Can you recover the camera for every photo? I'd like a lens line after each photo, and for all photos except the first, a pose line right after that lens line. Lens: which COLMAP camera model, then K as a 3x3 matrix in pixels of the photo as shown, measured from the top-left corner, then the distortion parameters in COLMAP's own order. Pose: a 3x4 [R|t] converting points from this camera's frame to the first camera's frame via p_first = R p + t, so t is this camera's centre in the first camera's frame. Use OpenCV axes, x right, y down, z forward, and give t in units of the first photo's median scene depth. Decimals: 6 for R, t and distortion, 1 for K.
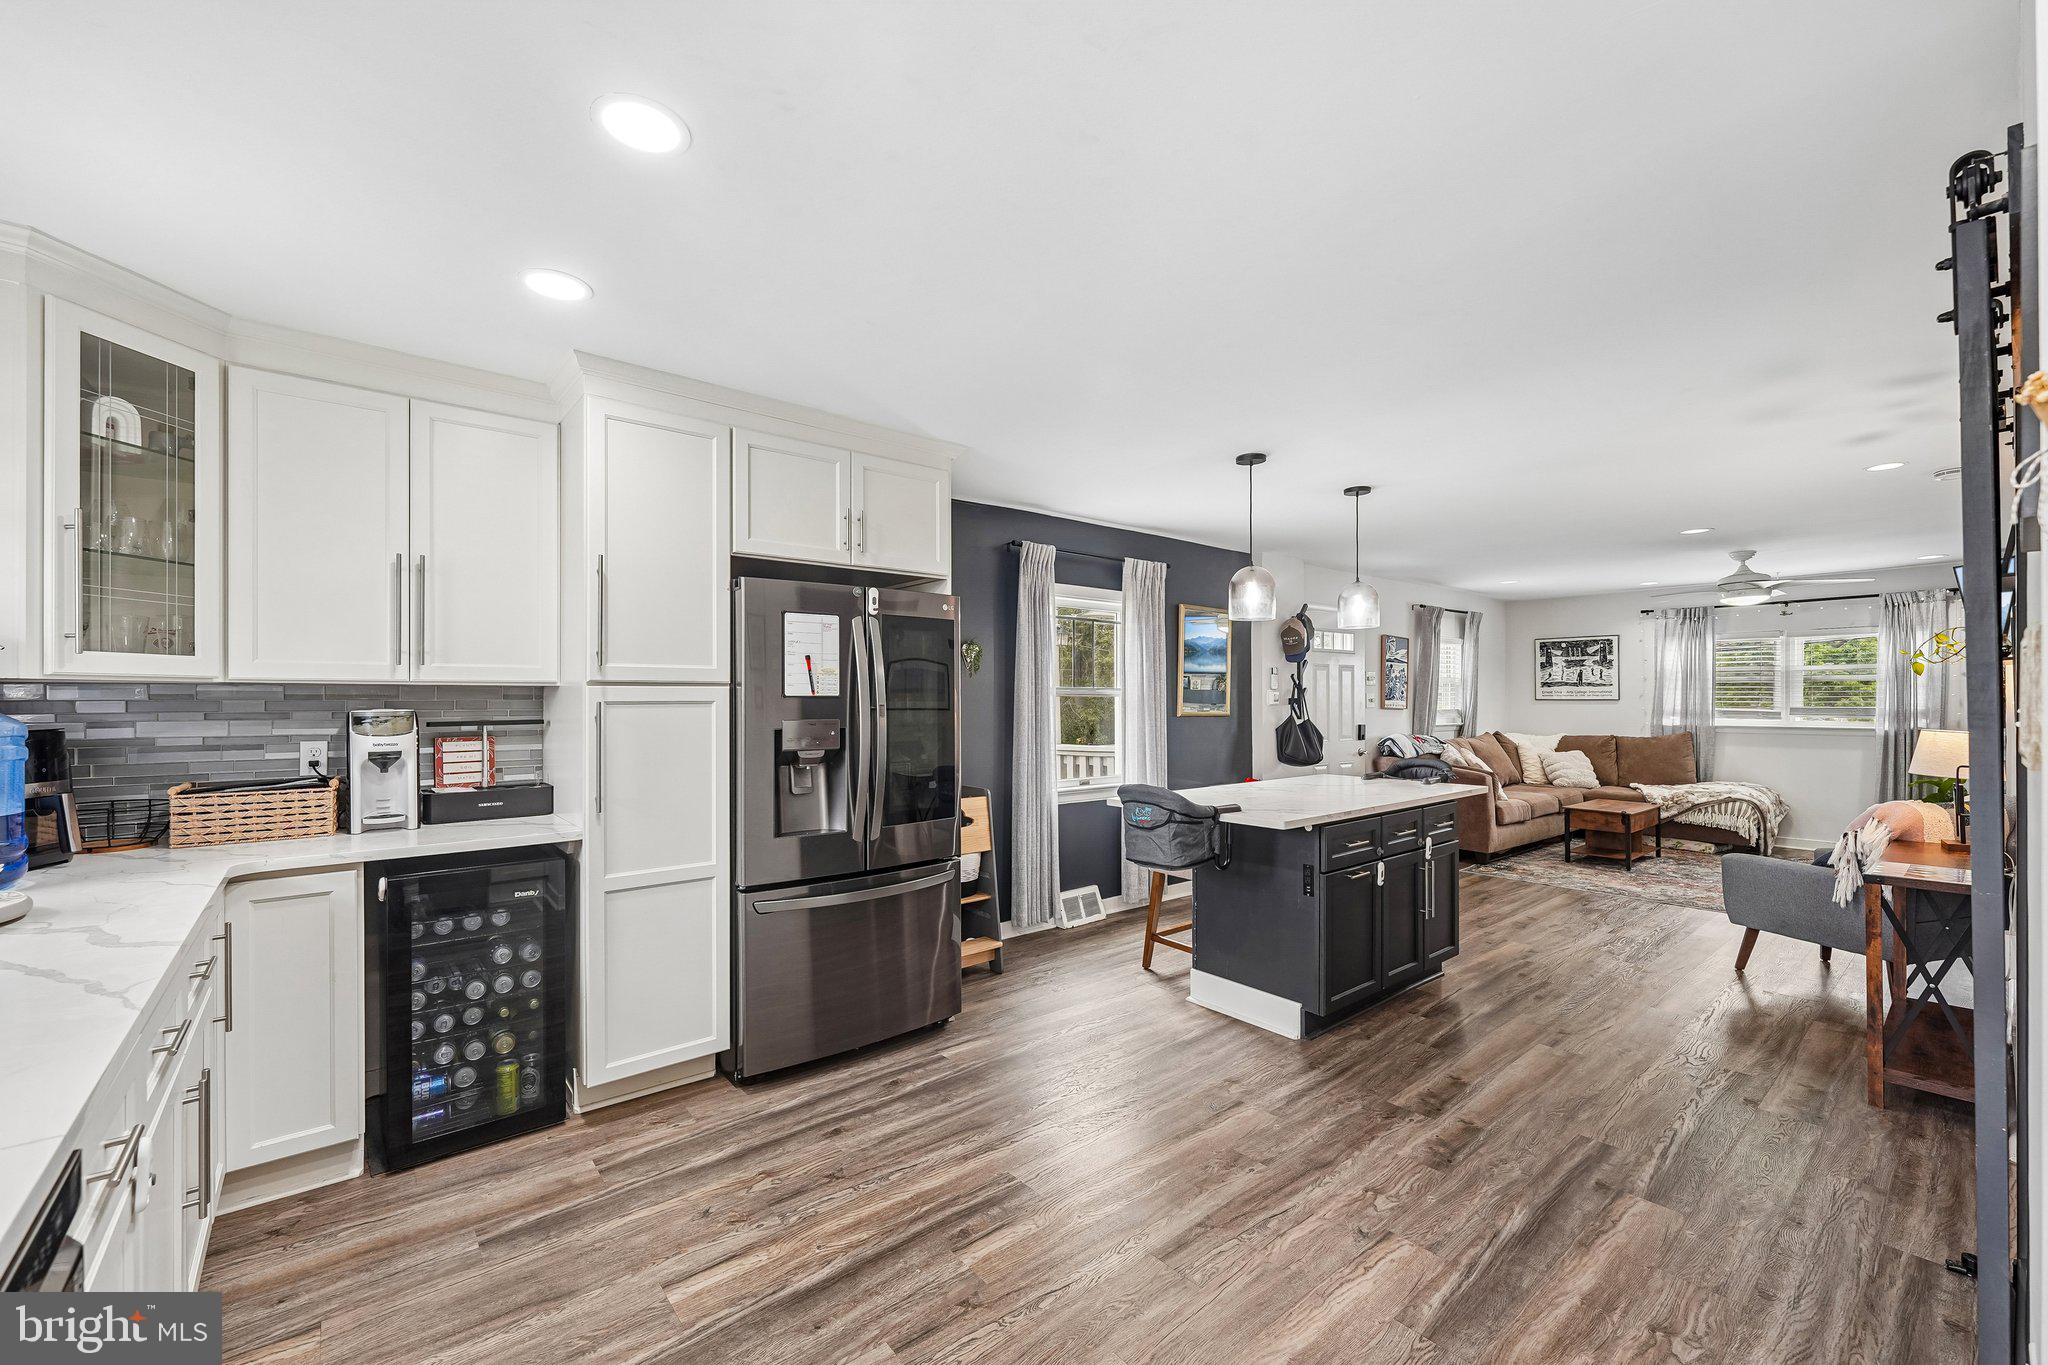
lens RADIAL K [[822.1, 0, 1021.6], [0, 822.1, 695.9], [0, 0, 1]] dist [-0.002356, 0.000239]
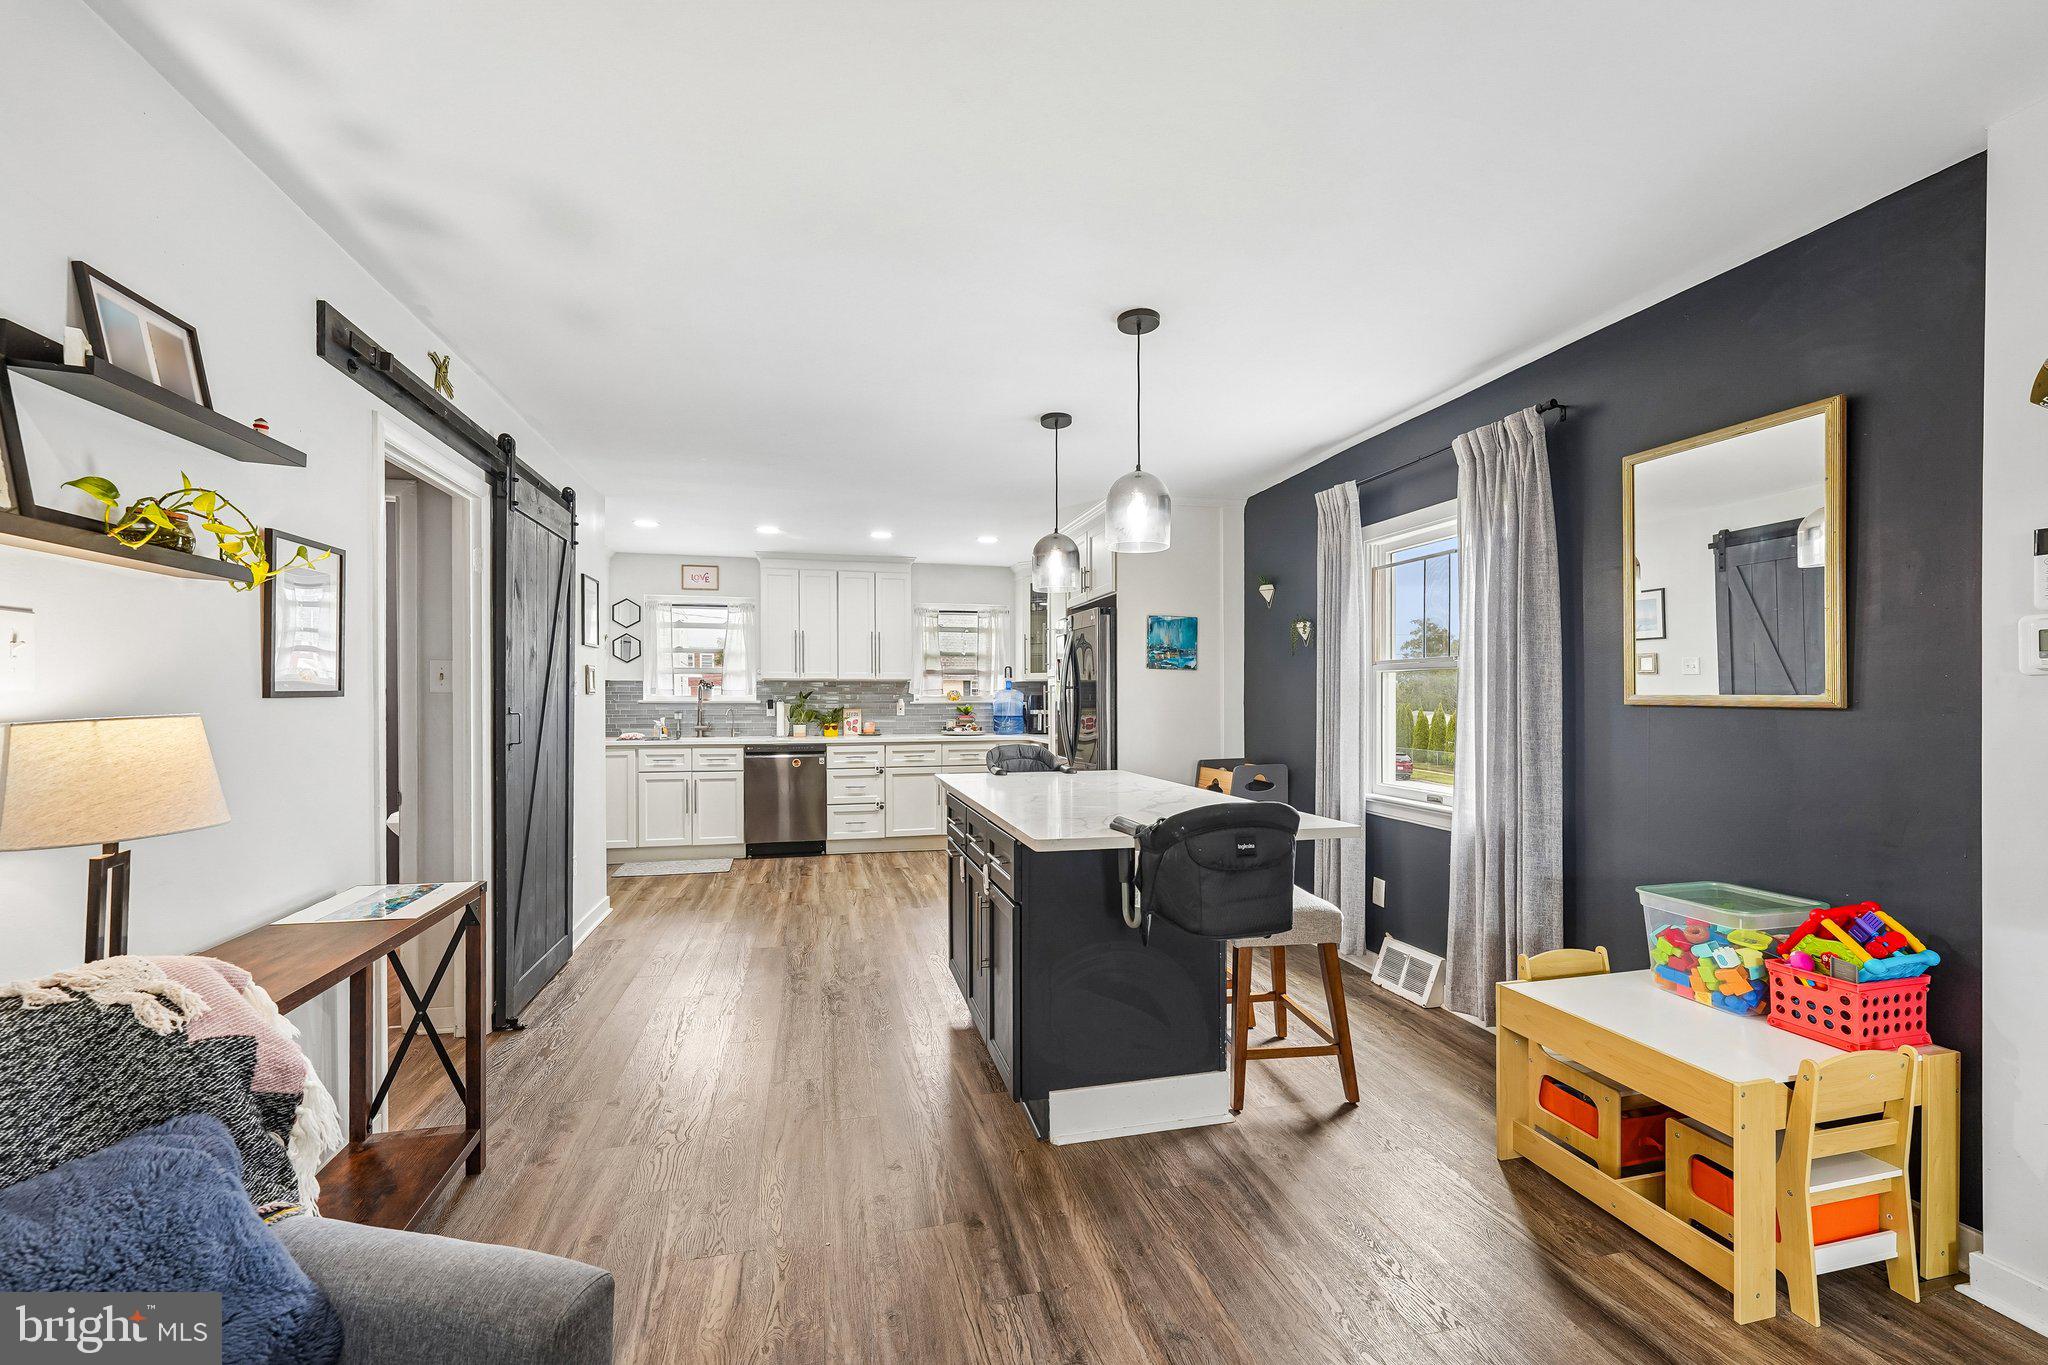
lens RADIAL K [[822.1, 0, 1009.3], [0, 822.1, 703.4], [0, 0, 1]] dist [-0.002356, 0.000239]
pose [[-0.442657, 0.006885, -0.896664, 0.685808], [0.004152, 0.999976, 0.005629, 0.018668], [0.896681, -0.001231, -0.442675, 0.817302]]
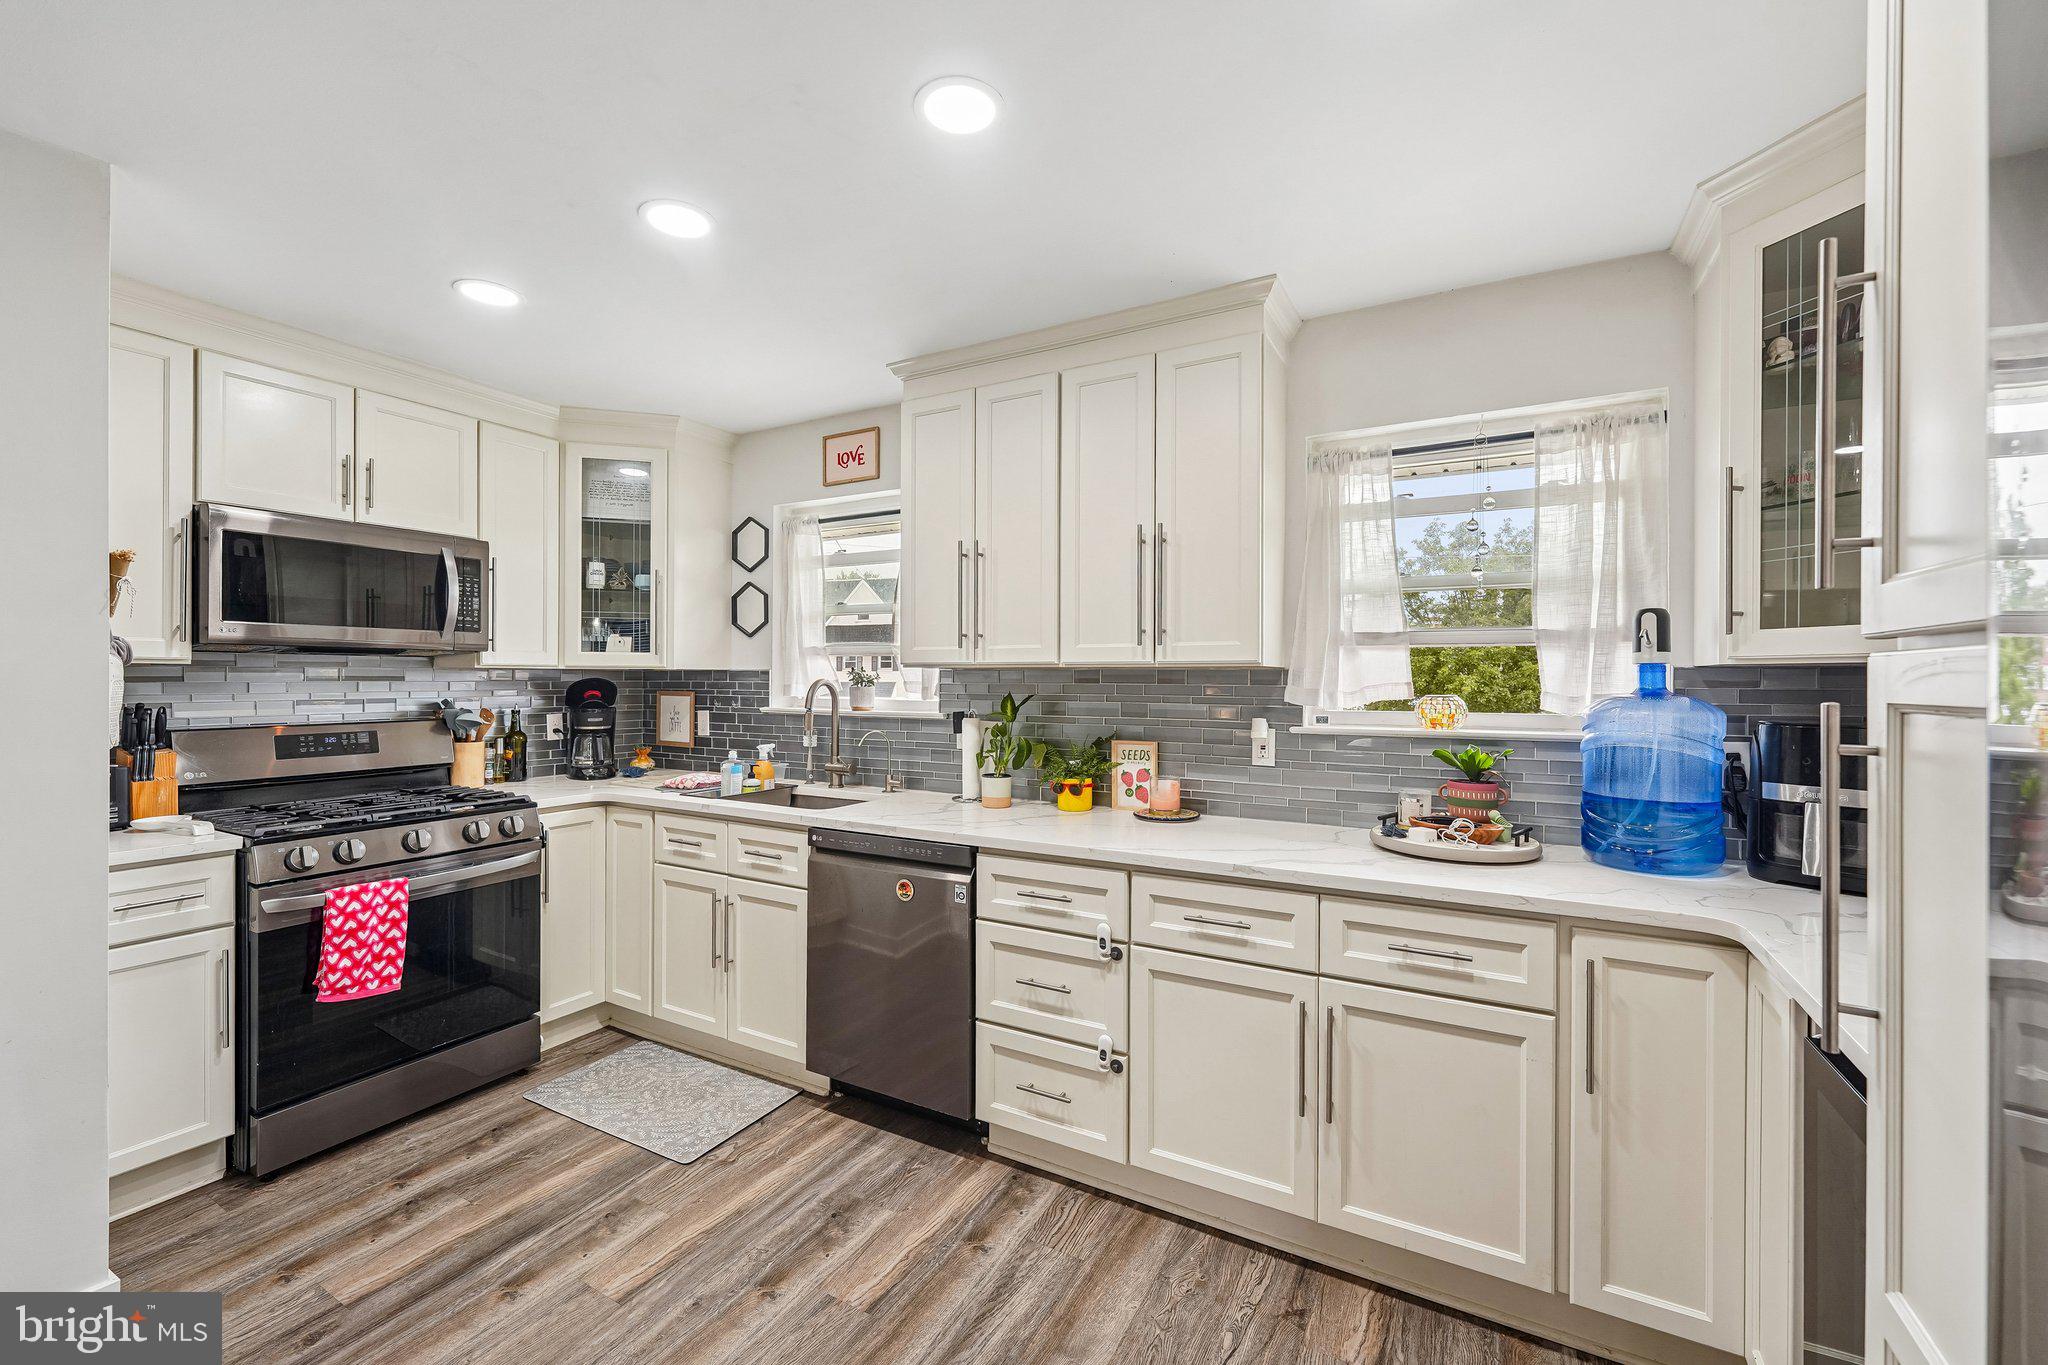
lens RADIAL K [[822.1, 0, 1028.2], [0, 822.1, 685.2], [0, 0, 1]] dist [-0.002356, 0.000239]
pose [[-0.930865, -0.001625, -0.365361, -0.044486], [-0.003063, 0.999990, 0.003357, 0.000487], [0.365352, 0.004244, -0.930860, 0.494670]]
